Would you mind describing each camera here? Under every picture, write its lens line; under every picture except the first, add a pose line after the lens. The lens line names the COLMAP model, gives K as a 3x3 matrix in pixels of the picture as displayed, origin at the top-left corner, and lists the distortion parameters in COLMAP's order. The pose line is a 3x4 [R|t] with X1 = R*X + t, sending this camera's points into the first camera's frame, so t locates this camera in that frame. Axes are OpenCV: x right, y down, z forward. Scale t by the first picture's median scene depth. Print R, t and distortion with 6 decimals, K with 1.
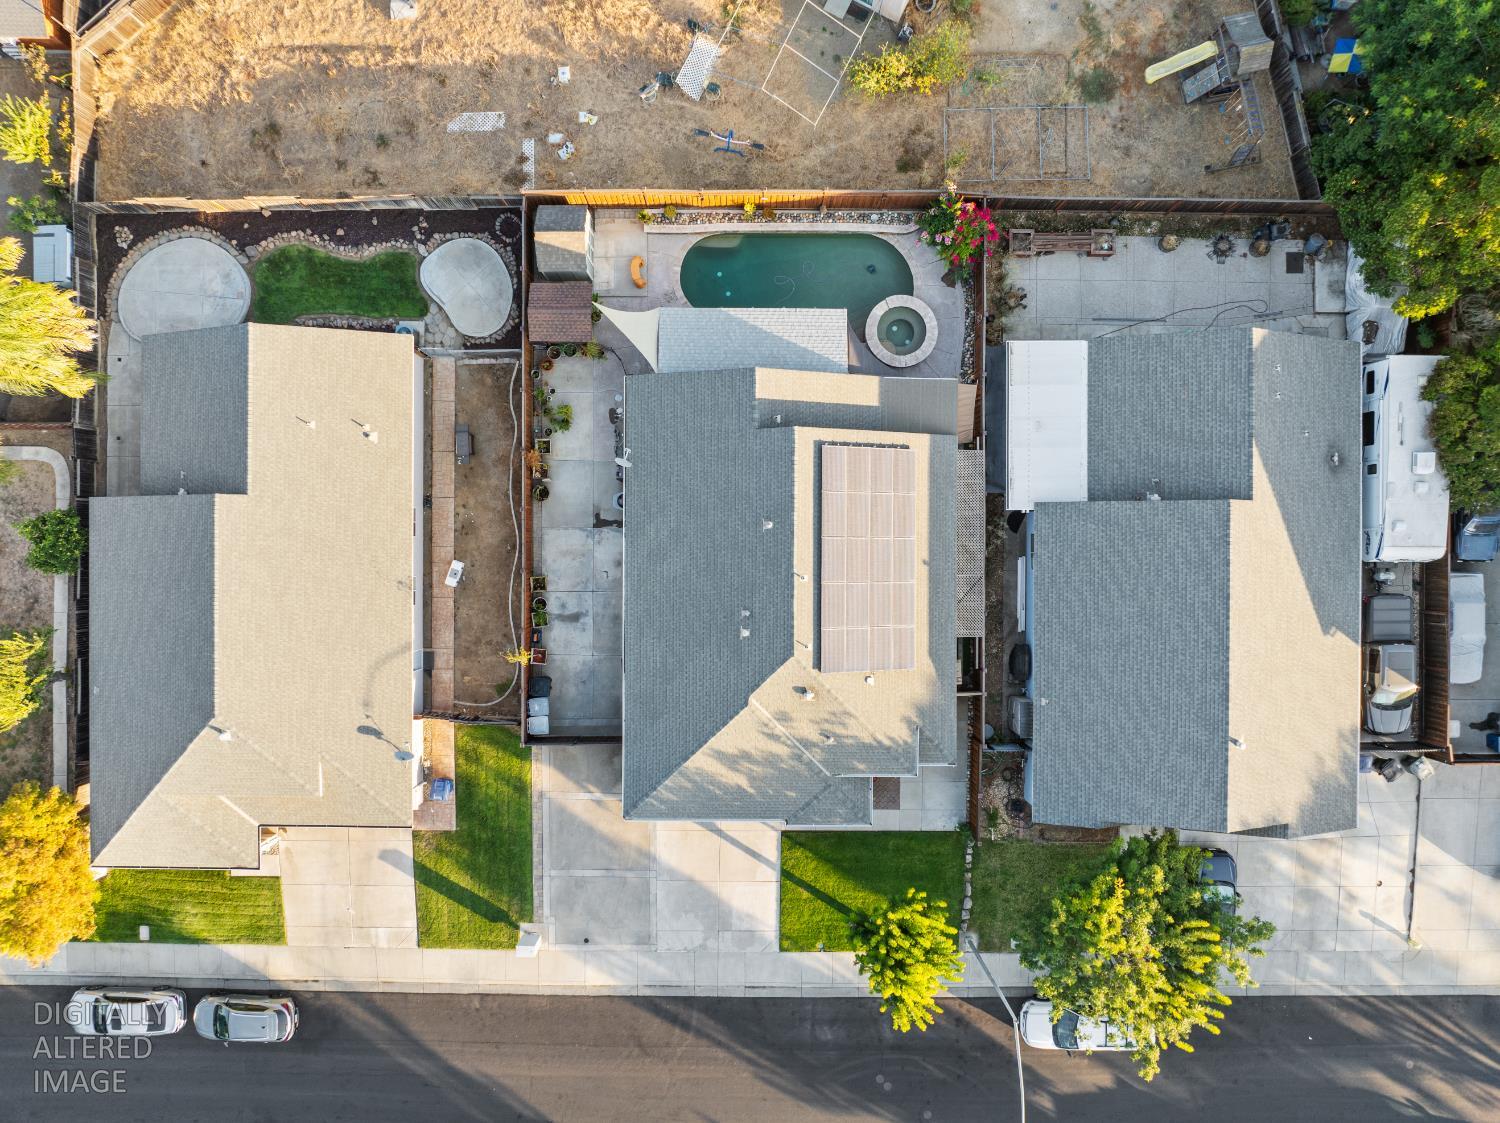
lens RADIAL K [[1056.6, 0, 750.1], [0, 1056.6, 554.0], [0, 0, 1]] dist [-0.036416, 0.002144]
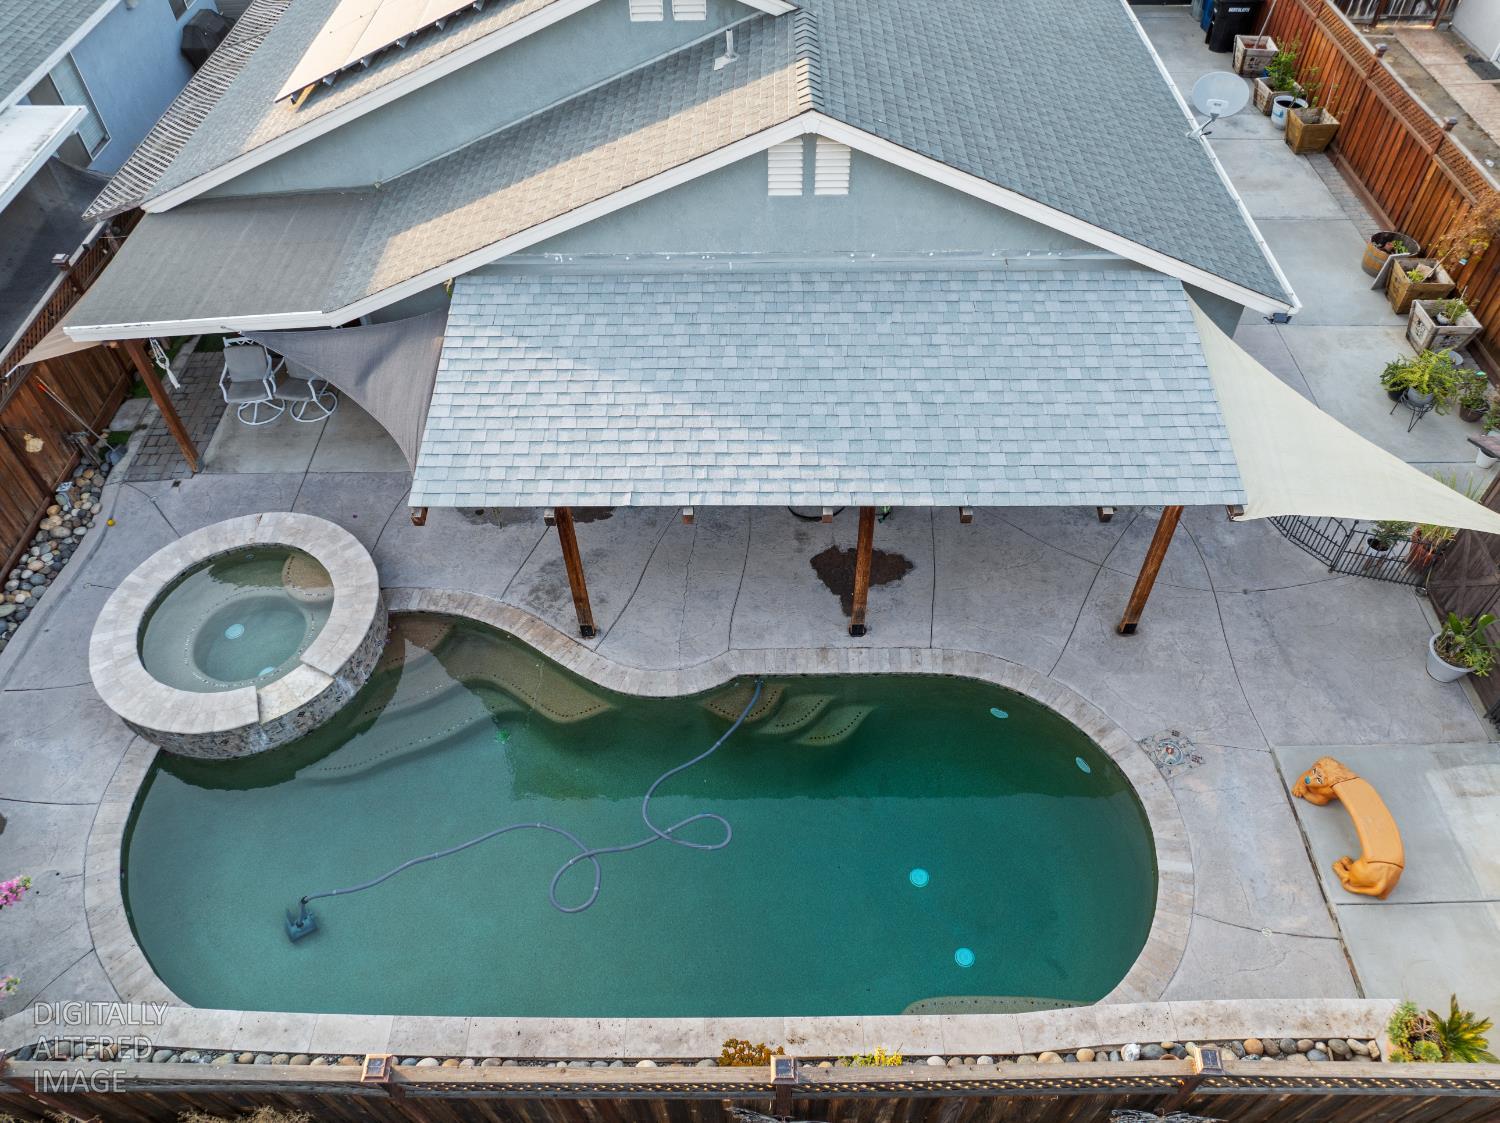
lens RADIAL K [[1081.9, 0, 751.1], [0, 1081.9, 558.7], [0, 0, 1]] dist [-0.037241, 0.008754]
pose [[-0.999895, 0.008685, 0.011595, 0.015702], [0.001136, -0.750912, 0.660401, -0.374238], [0.014443, 0.660345, 0.750823, 0.797697]]
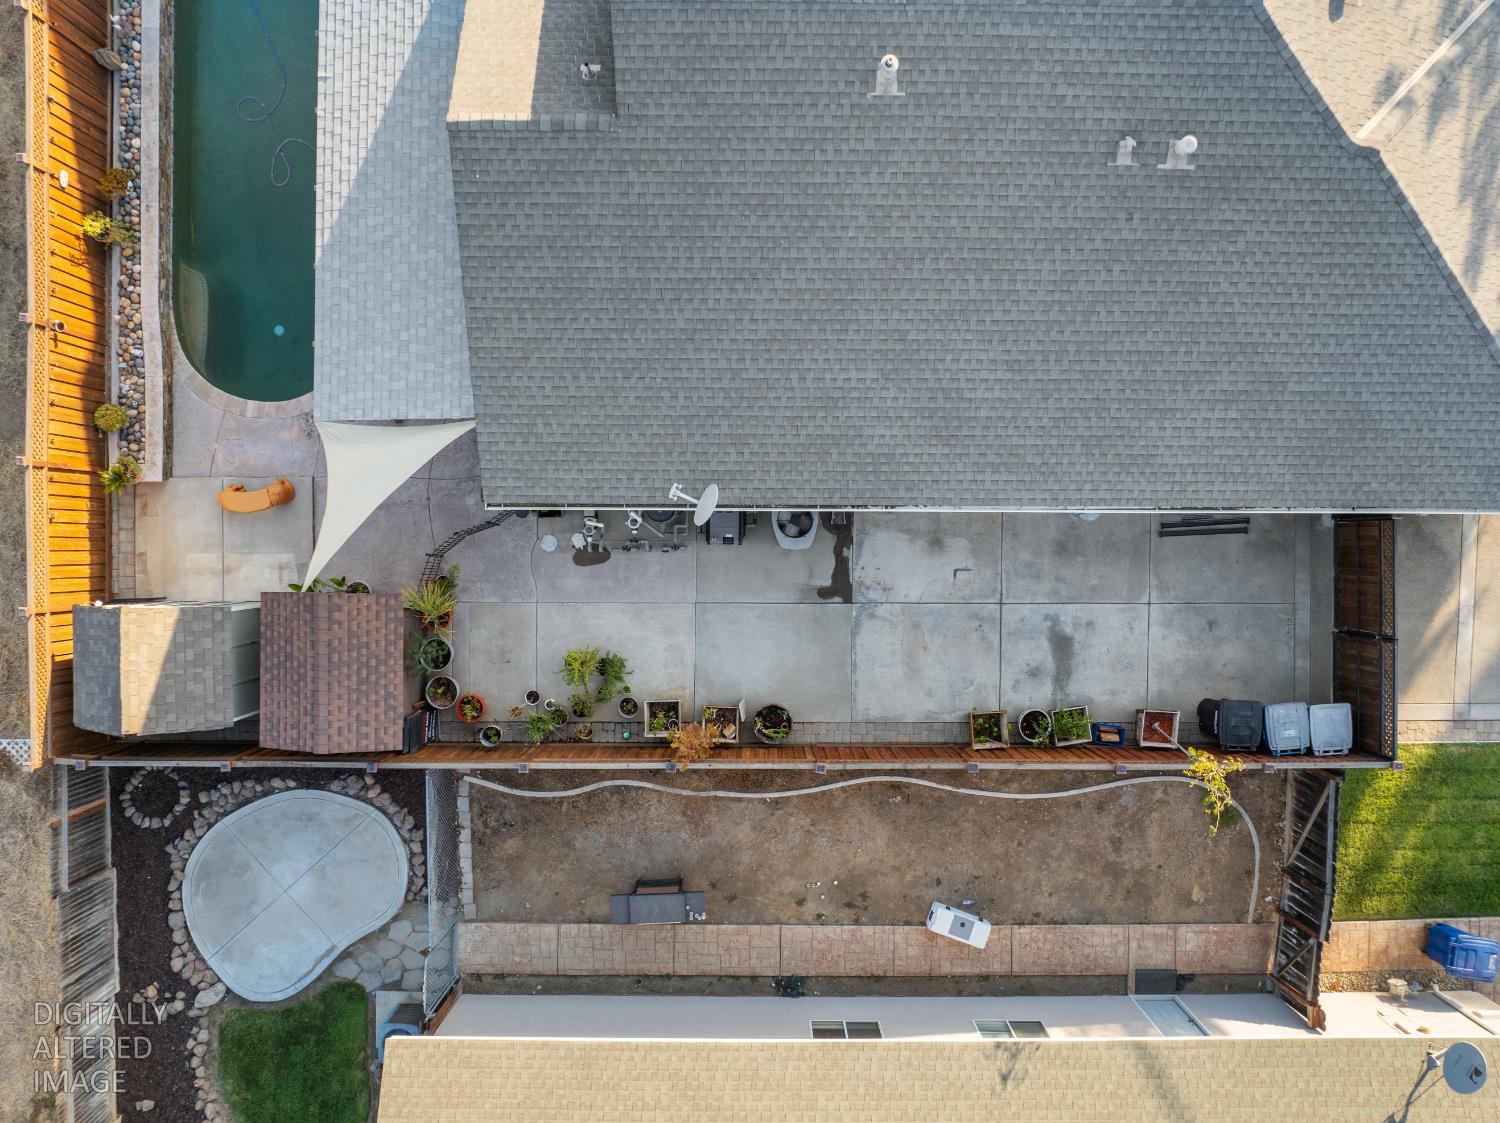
lens RADIAL K [[1056.6, 0, 750.1], [0, 1056.6, 554.0], [0, 0, 1]] dist [-0.036416, 0.002144]
pose [[-0.000367, -0.999933, -0.011583, -0.125251], [0.999965, -0.000270, -0.008393, -0.063351], [0.008389, -0.011585, 0.999898, 0.577457]]
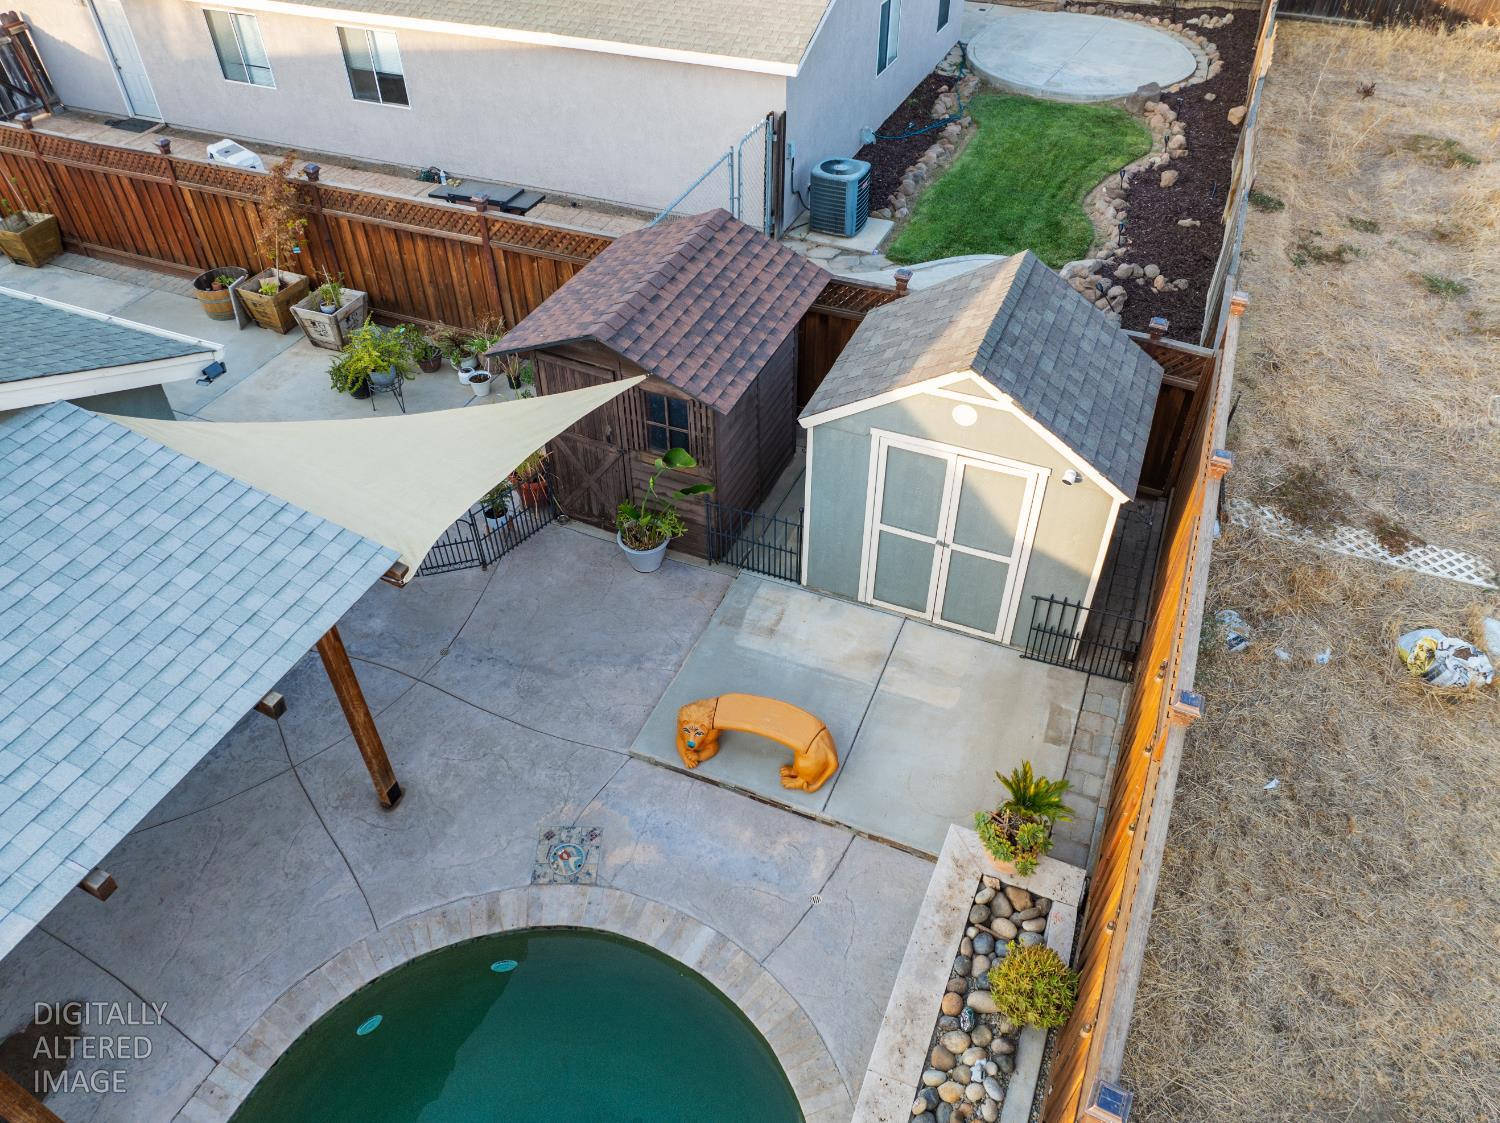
lens RADIAL K [[1056.6, 0, 750.1], [0, 1056.6, 554.0], [0, 0, 1]] dist [-0.036416, 0.002144]
pose [[-0.390176, 0.618444, -0.682121, 0.002454], [-0.920739, -0.263453, 0.287806, -0.313451], [-0.001715, 0.740351, 0.672219, 0.851445]]
